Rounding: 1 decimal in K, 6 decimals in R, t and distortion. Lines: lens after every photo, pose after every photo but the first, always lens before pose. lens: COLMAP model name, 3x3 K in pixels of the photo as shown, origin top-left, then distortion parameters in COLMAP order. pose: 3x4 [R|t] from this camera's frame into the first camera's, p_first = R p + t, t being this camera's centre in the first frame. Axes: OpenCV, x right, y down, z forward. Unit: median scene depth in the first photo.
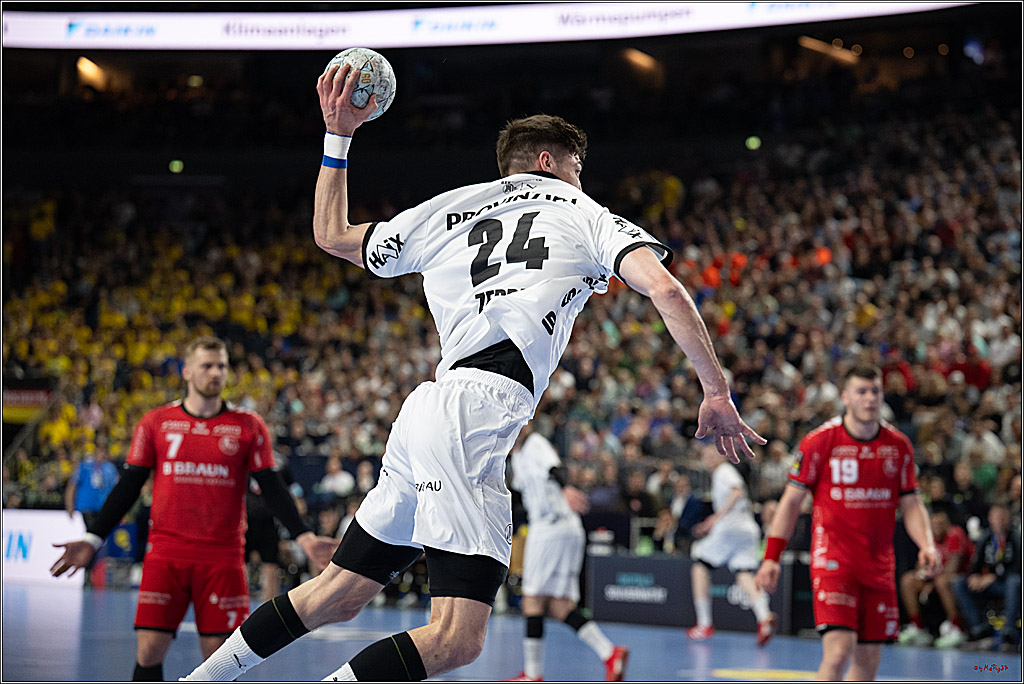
lens RADIAL K [[2582.5, 0, 512.5], [0, 2582.5, 342.6], [0, 0, 1]] dist [-0.002734, 0.000000]
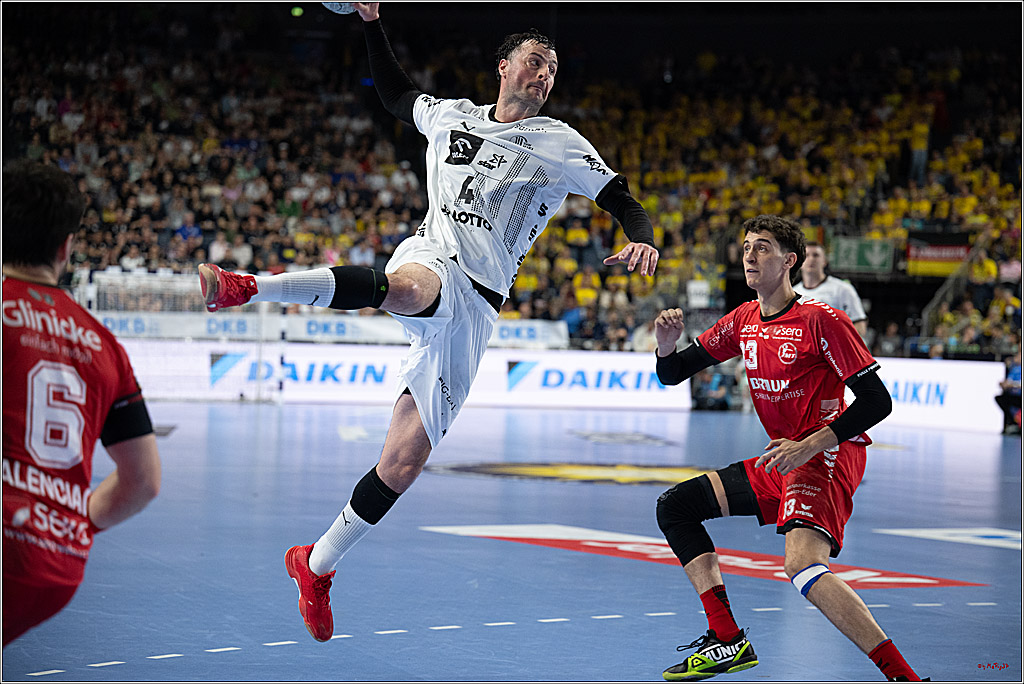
lens RADIAL K [[2750.2, 0, 509.4], [0, 2750.2, 342.5], [0, 0, 1]] dist [0.347686, 0.000000]
pose [[0.941165, 0.000624, -0.337947, 0.021141], [0.019957, 0.998151, 0.057421, -0.008445], [0.337357, -0.060787, 0.939412, -0.100991]]
